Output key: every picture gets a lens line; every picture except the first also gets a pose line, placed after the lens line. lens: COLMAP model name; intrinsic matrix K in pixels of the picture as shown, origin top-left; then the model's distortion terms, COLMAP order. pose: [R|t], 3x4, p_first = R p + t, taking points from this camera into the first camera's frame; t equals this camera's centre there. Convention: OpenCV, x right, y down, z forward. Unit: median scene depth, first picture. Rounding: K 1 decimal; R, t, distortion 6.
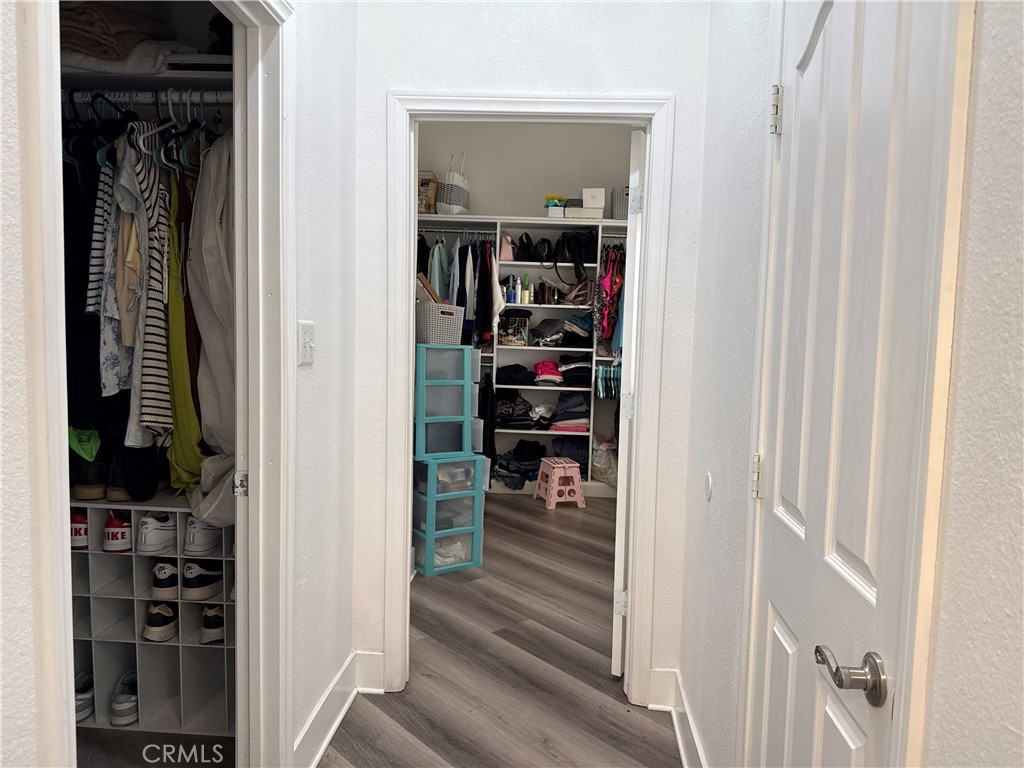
lens RADIAL K [[712.8, 0, 512.0], [0, 712.8, 384.0], [0, 0, 1]] dist [0.162404, -0.208963]
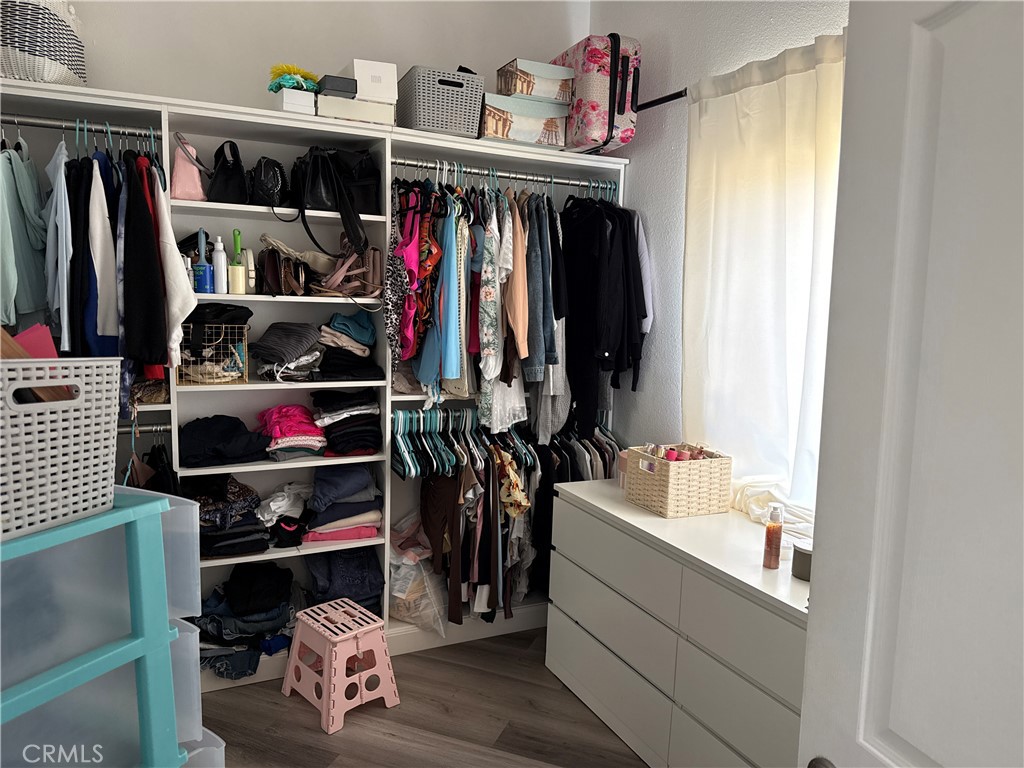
lens RADIAL K [[727.0, 0, 512.9], [0, 727.0, 381.8], [0, 0, 1]] dist [0.075431, -0.110407]
pose [[0.889056, -0.066162, 0.452992, -0.043682], [0.043772, 0.997253, 0.059746, -0.075674], [-0.455701, -0.033289, 0.889510, 0.485250]]
